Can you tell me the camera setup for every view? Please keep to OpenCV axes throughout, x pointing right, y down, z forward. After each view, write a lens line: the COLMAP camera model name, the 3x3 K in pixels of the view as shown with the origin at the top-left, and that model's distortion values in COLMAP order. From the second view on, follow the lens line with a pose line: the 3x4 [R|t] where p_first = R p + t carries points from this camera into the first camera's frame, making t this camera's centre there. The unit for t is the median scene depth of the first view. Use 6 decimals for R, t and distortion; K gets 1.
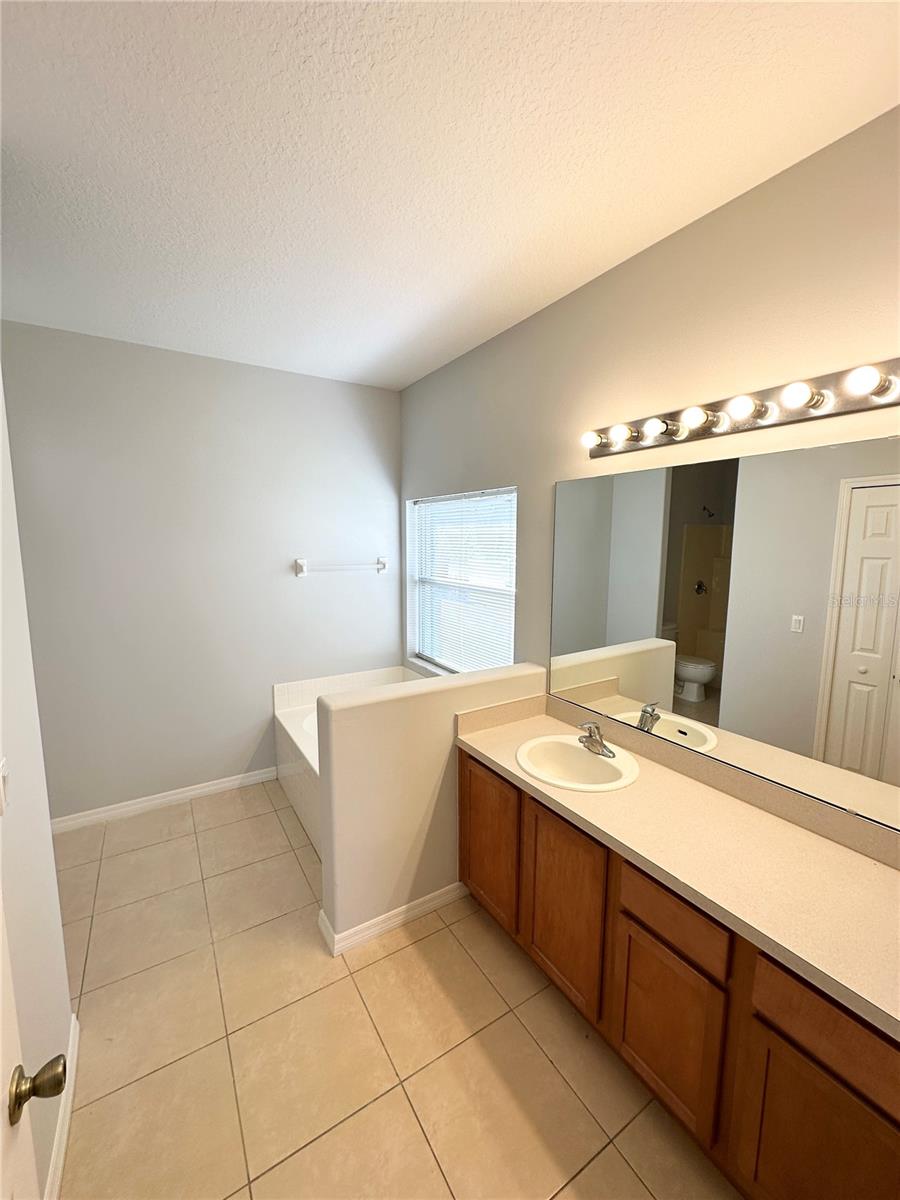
lens RADIAL K [[478.6, 0, 450.0], [0, 478.6, 600.0], [0, 0, 1]] dist [-0.000138, -0.000150]
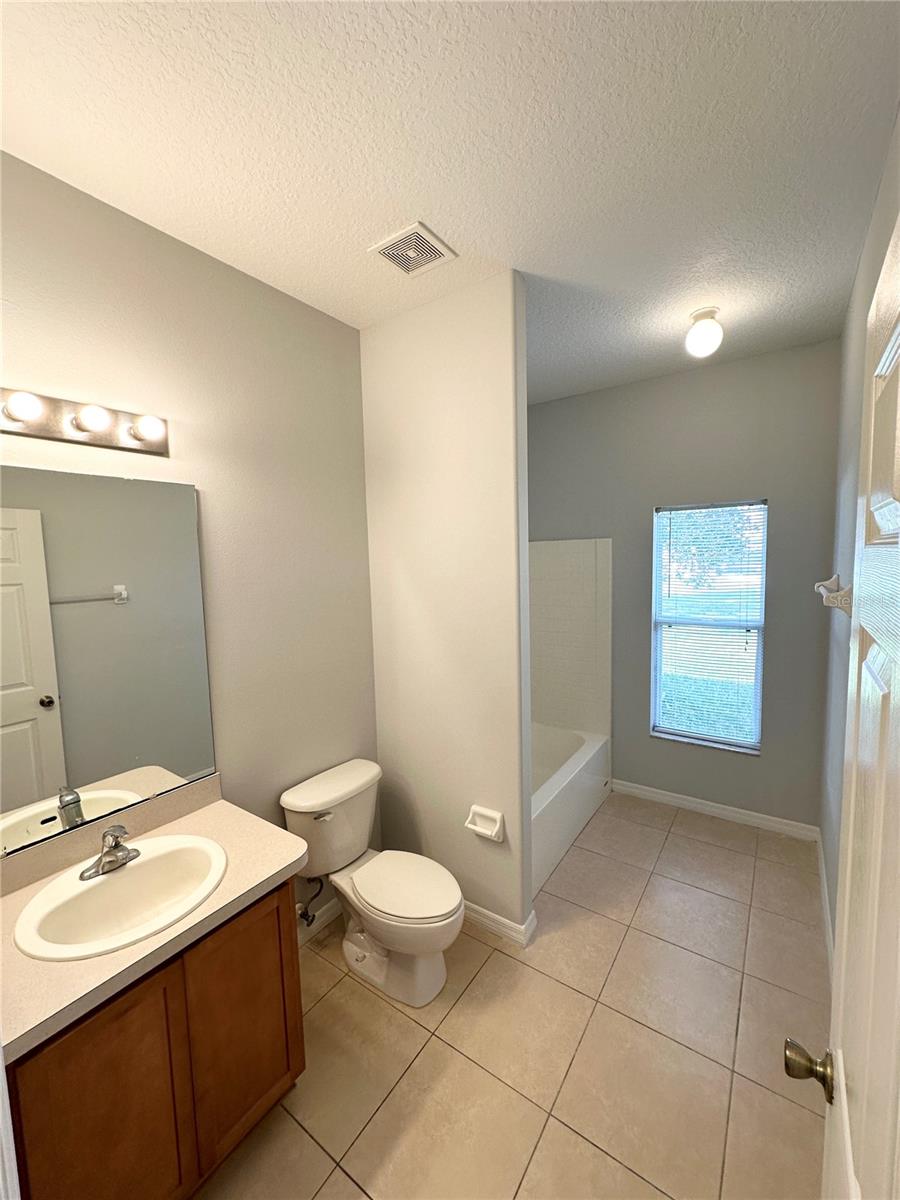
lens RADIAL K [[477.1, 0, 438.0], [0, 477.1, 602.5], [0, 0, 1]] dist [-0.000392, 0.000242]
pose [[-0.392126, -0.082033, 0.916246, -0.489045], [0.146671, 0.977699, 0.150306, -0.095548], [-0.908143, 0.193326, -0.371350, 0.775103]]
